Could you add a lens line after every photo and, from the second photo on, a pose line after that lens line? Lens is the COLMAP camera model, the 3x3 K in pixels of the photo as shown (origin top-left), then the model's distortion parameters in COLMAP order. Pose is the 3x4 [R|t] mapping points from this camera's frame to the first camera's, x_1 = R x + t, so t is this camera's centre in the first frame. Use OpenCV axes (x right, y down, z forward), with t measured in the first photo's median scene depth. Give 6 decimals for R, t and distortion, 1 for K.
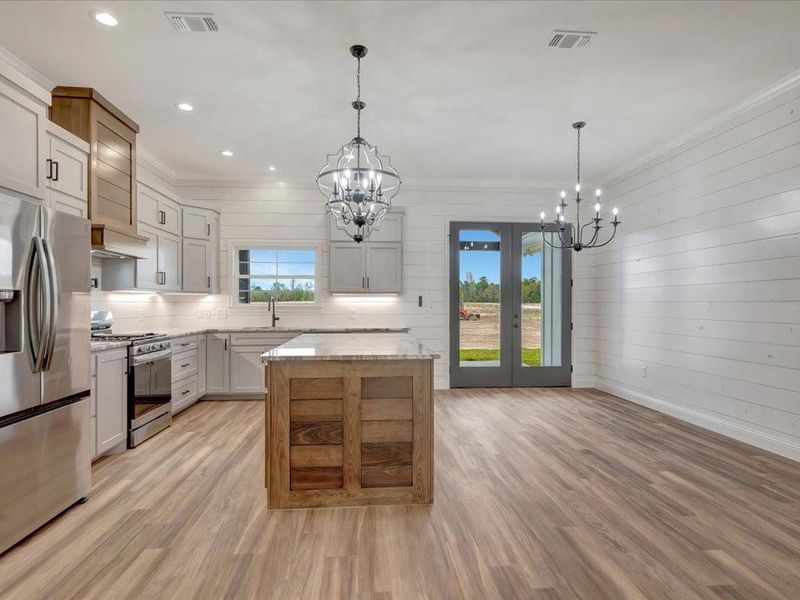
lens RADIAL K [[450.8, 0, 398.7], [0, 450.8, 302.4], [0, 0, 1]] dist [0.000947, 0.000225]
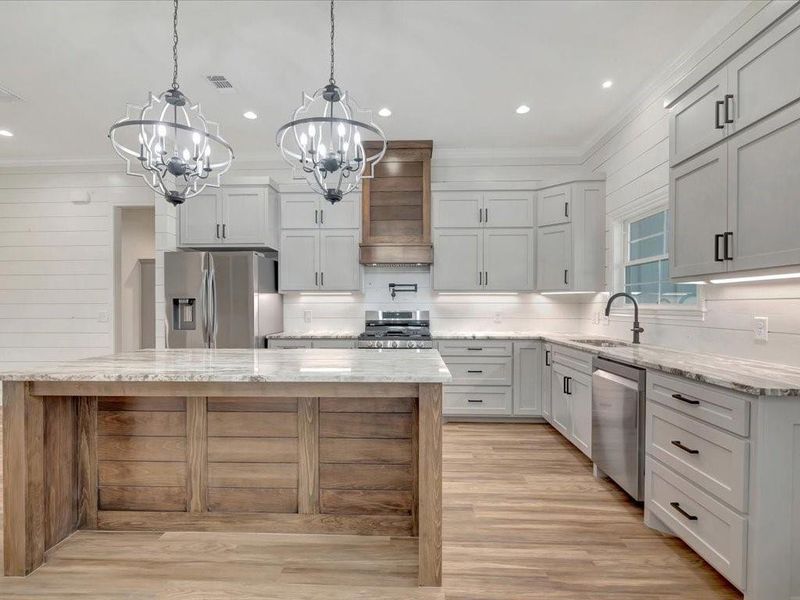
lens RADIAL K [[399.8, 0, 398.8], [0, 399.8, 307.3], [0, 0, 1]] dist [0.003253, 0.000426]
pose [[-0.114530, 0.005308, -0.993406, 0.465674], [0.004259, 0.999979, 0.004852, 0.004849], [0.993411, -0.003675, -0.114550, 1.226489]]
